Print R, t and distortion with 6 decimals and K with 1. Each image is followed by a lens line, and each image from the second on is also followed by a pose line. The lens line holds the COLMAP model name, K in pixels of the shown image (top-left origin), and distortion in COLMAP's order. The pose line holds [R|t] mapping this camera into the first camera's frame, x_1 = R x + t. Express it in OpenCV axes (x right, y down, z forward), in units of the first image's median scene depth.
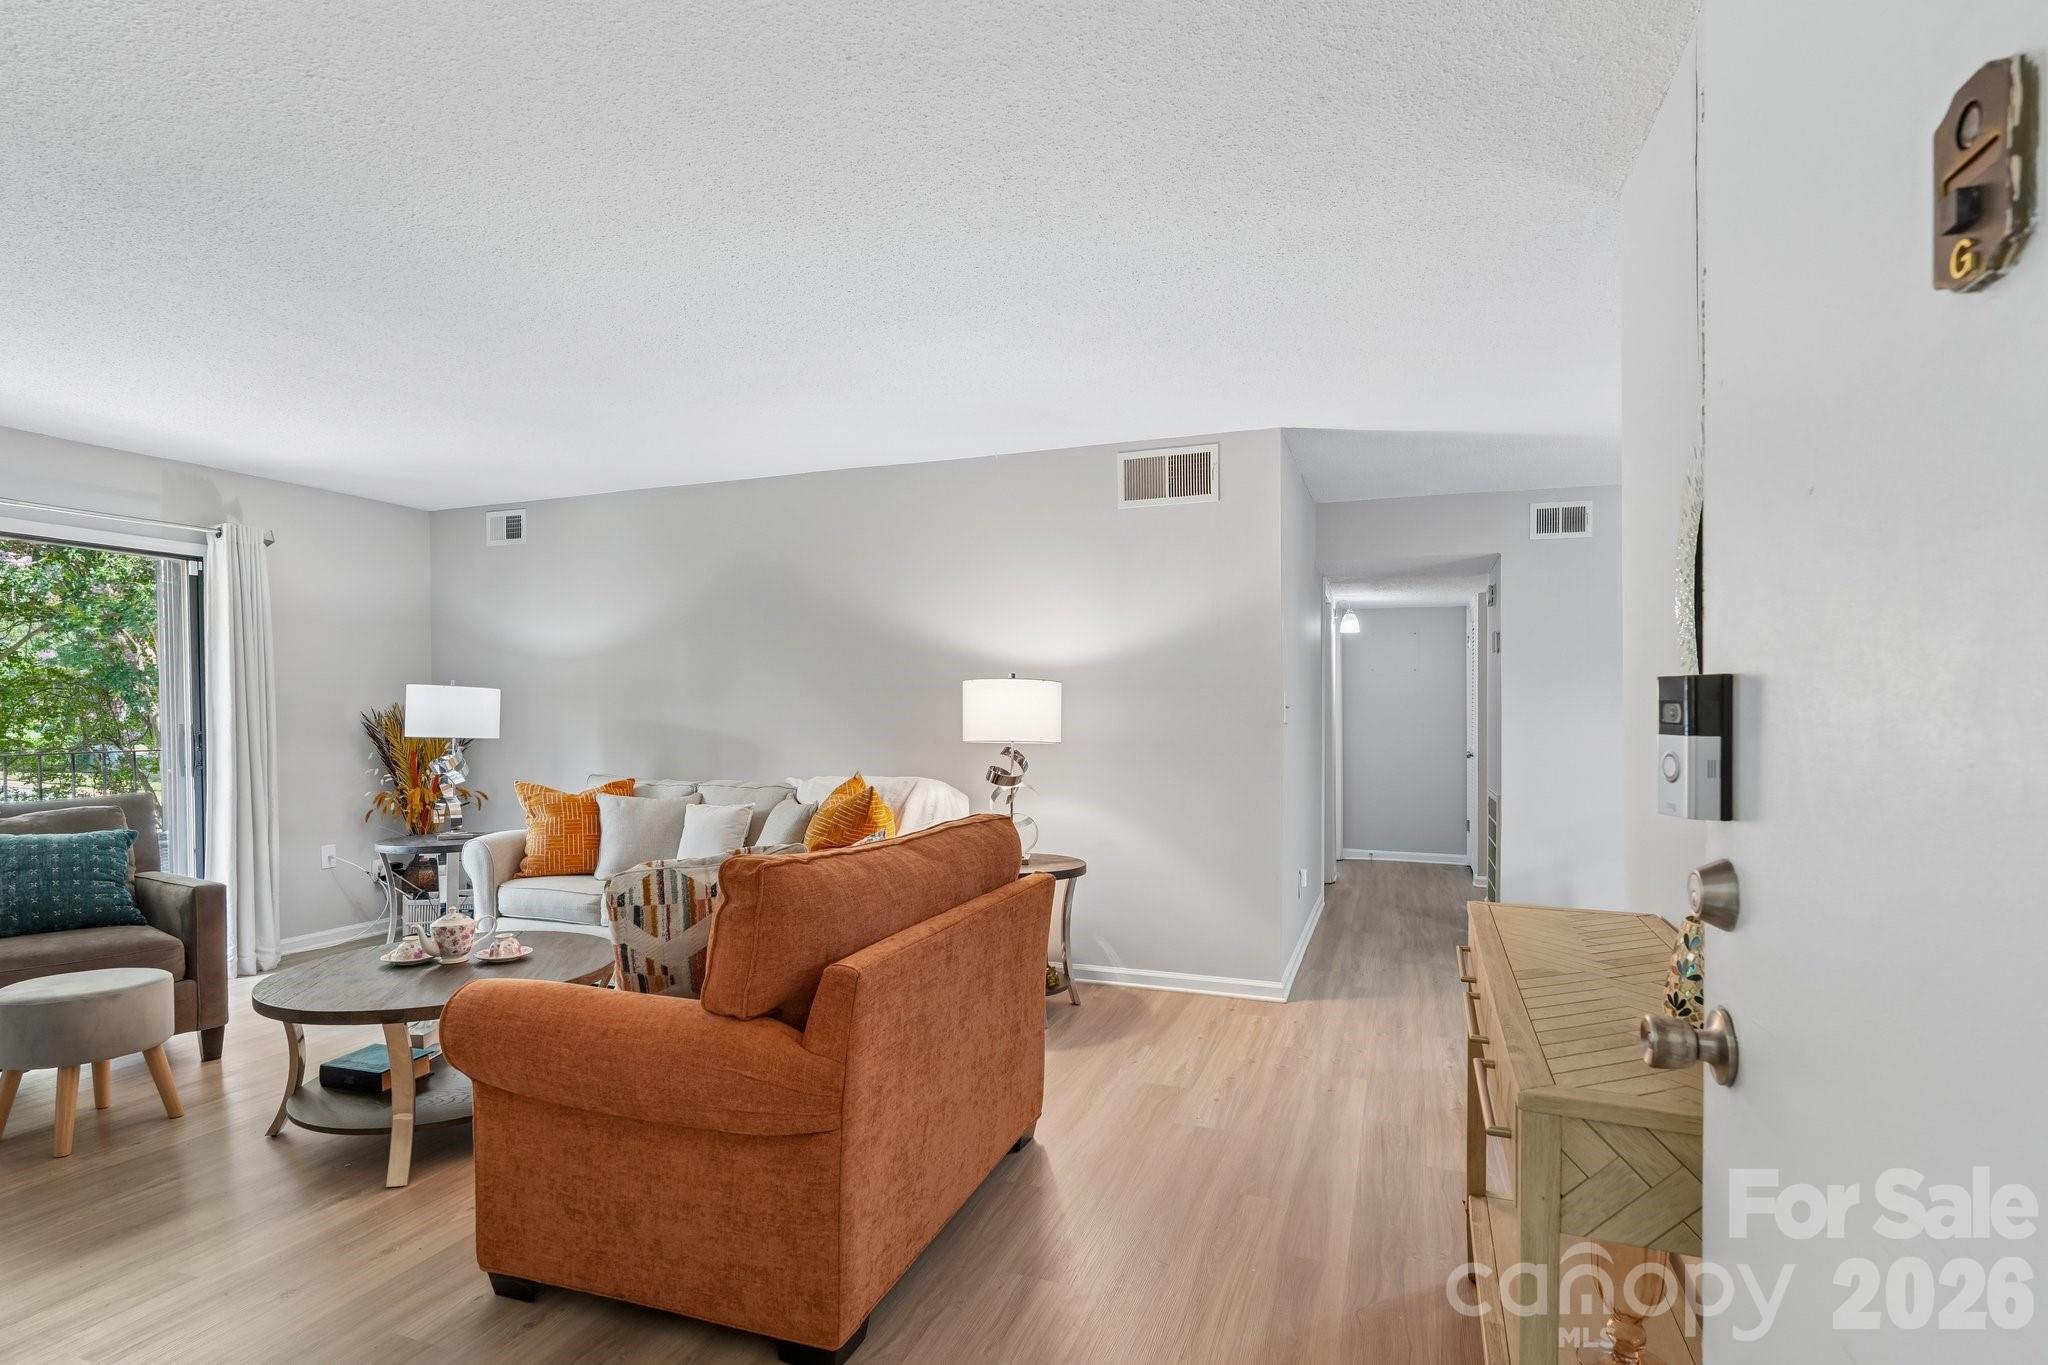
lens RADIAL K [[1020.4, 0, 1022.7], [0, 1020.4, 741.0], [0, 0, 1]] dist [0.000678, -0.000479]
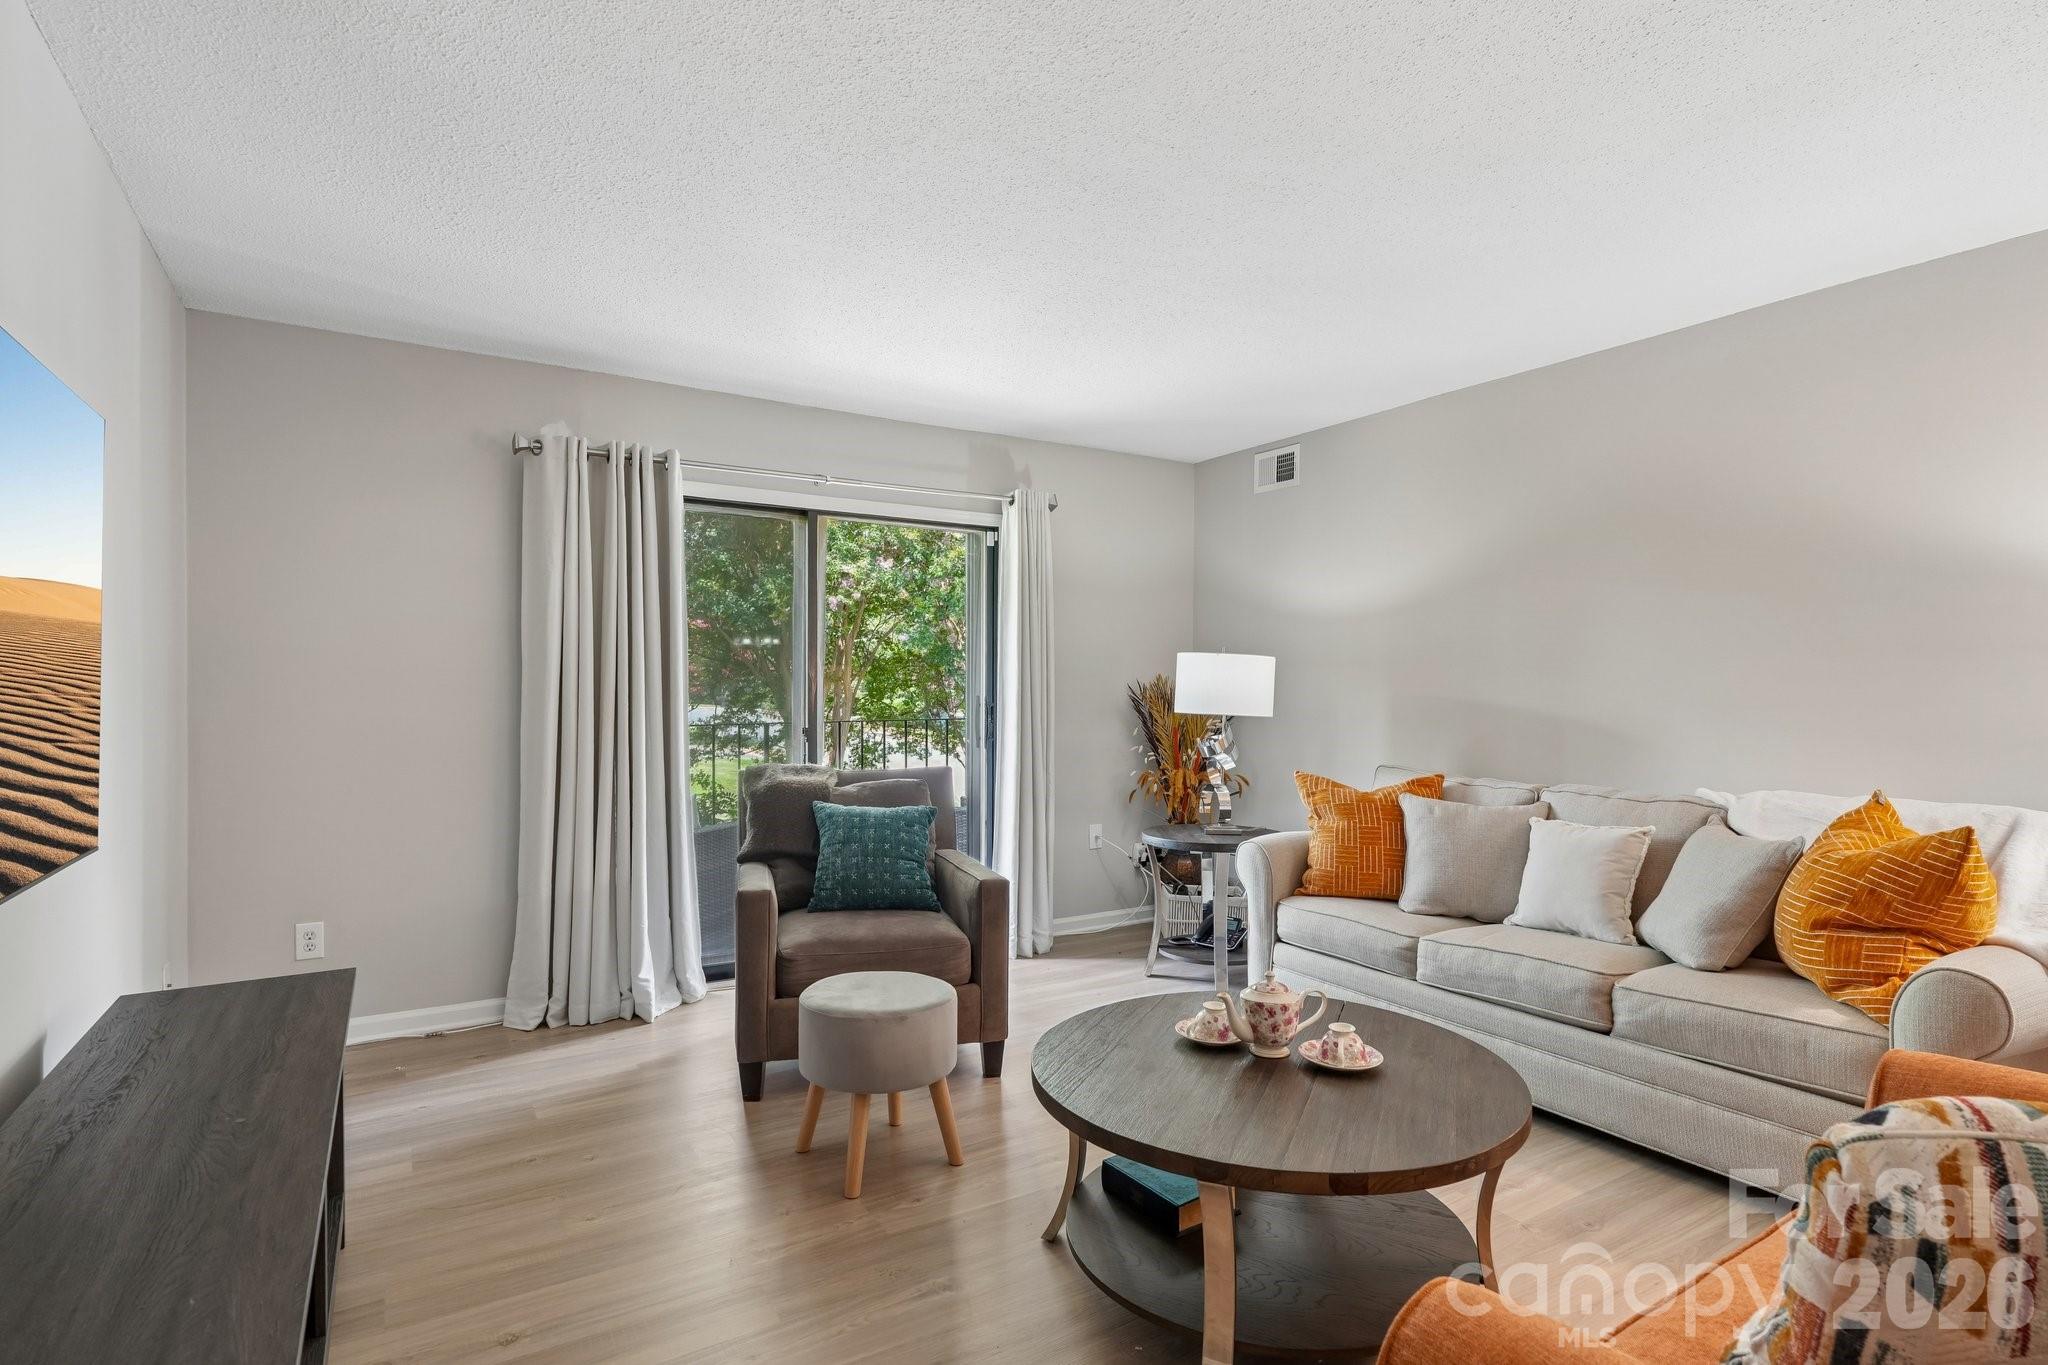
lens RADIAL K [[1003.3, 0, 1024.7], [0, 1003.3, 676.3], [0, 0, 1]] dist [0.000163, -0.000473]
pose [[0.794784, -0.001573, -0.606890, -0.215362], [-0.021387, 0.999303, -0.030599, -0.007284], [0.606515, 0.037299, 0.794197, 0.277214]]
